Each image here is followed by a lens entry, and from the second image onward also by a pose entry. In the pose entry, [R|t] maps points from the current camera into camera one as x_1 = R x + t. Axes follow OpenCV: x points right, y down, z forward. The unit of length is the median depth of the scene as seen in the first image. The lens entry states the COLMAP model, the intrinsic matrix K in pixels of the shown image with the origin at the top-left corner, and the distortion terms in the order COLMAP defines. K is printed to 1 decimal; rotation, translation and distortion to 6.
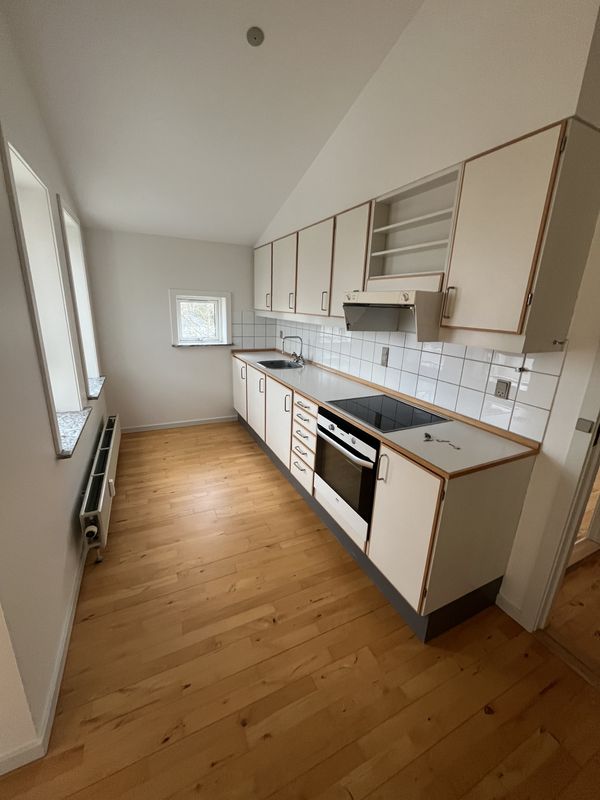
lens RADIAL K [[321.4, 0, 303.0], [0, 321.4, 393.0], [0, 0, 1]] dist [-0.008727, 0.000884]
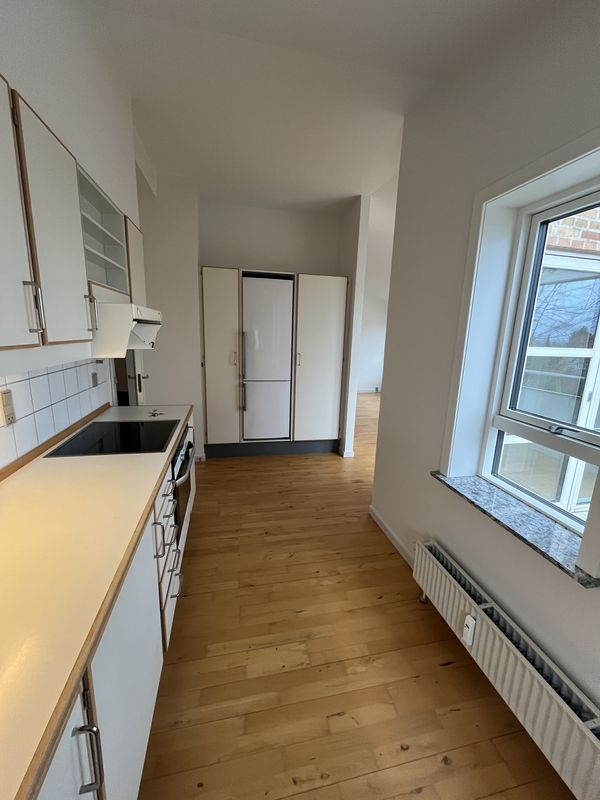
lens RADIAL K [[321.4, 0, 301.5], [0, 321.4, 403.4], [0, 0, 1]] dist [-0.008727, 0.000884]
pose [[-0.971218, -0.118362, 0.206701, -0.427767], [-0.010239, 0.887740, 0.460231, -0.480717], [-0.237971, 0.444869, -0.863401, 1.741276]]
